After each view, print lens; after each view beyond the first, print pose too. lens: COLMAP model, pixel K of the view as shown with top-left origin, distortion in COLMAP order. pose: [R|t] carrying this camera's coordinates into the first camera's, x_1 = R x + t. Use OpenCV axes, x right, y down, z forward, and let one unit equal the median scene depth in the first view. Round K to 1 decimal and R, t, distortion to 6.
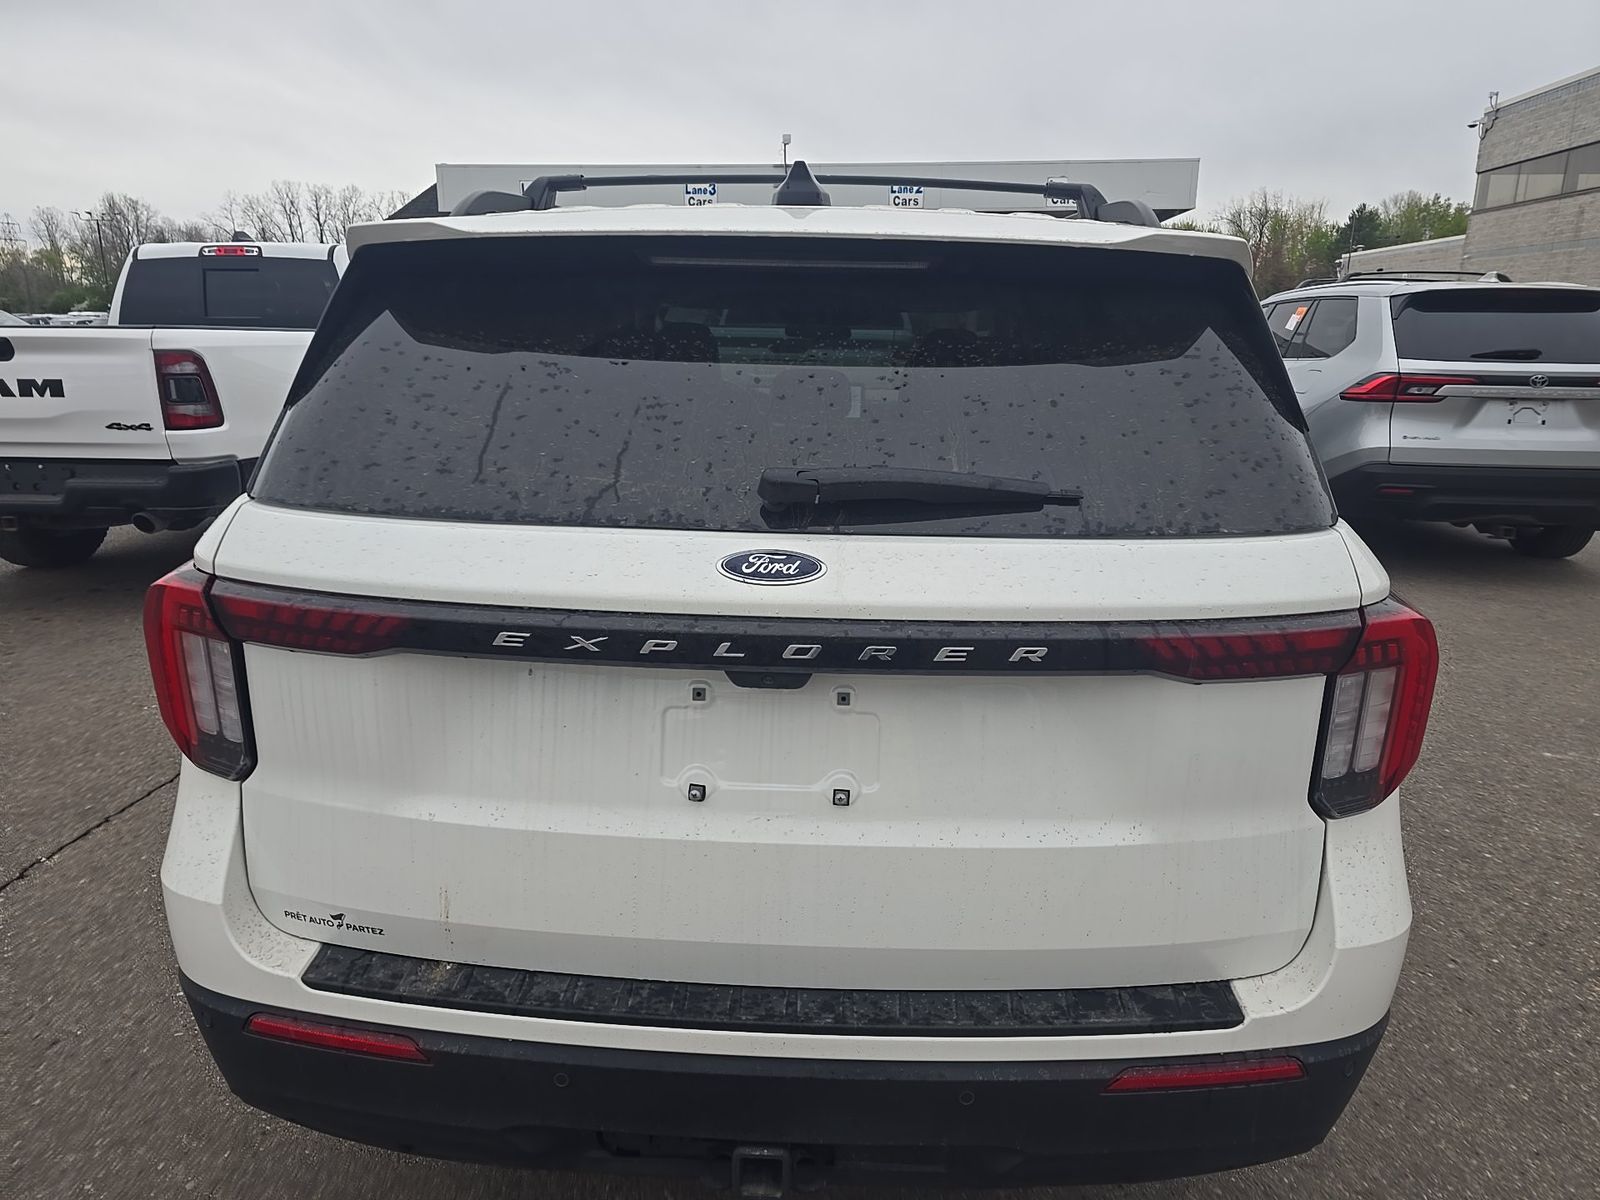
lens RADIAL K [[1049.5, 0, 800.0], [0, 1049.5, 600.0], [0, 0, 1]] dist [-0.001436, -0.001417]
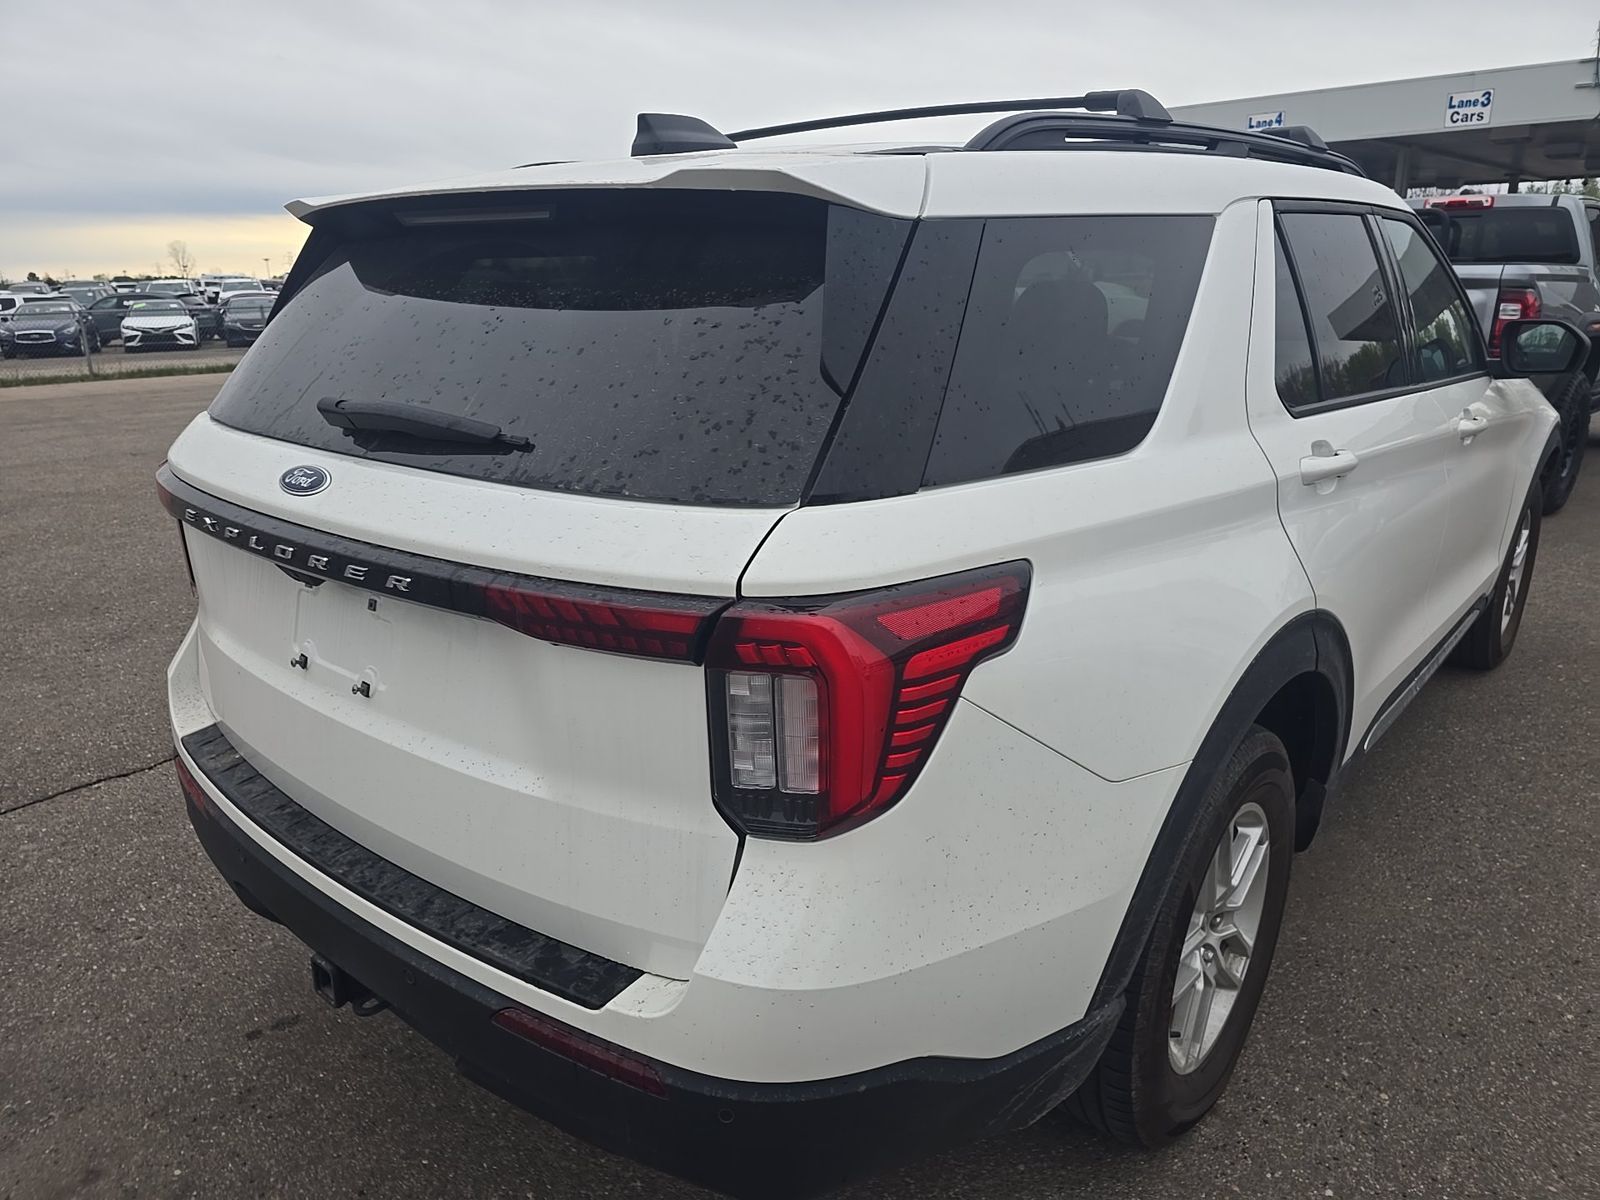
lens RADIAL K [[1065.2, 0, 800.0], [0, 1065.2, 600.0], [0, 0, 1]] dist [0.007692, -0.000917]
pose [[0.815294, 0.160818, -0.556267, 1.064597], [-0.136566, 0.986962, 0.085176, -0.072845], [0.562712, 0.006524, 0.826627, 0.299403]]
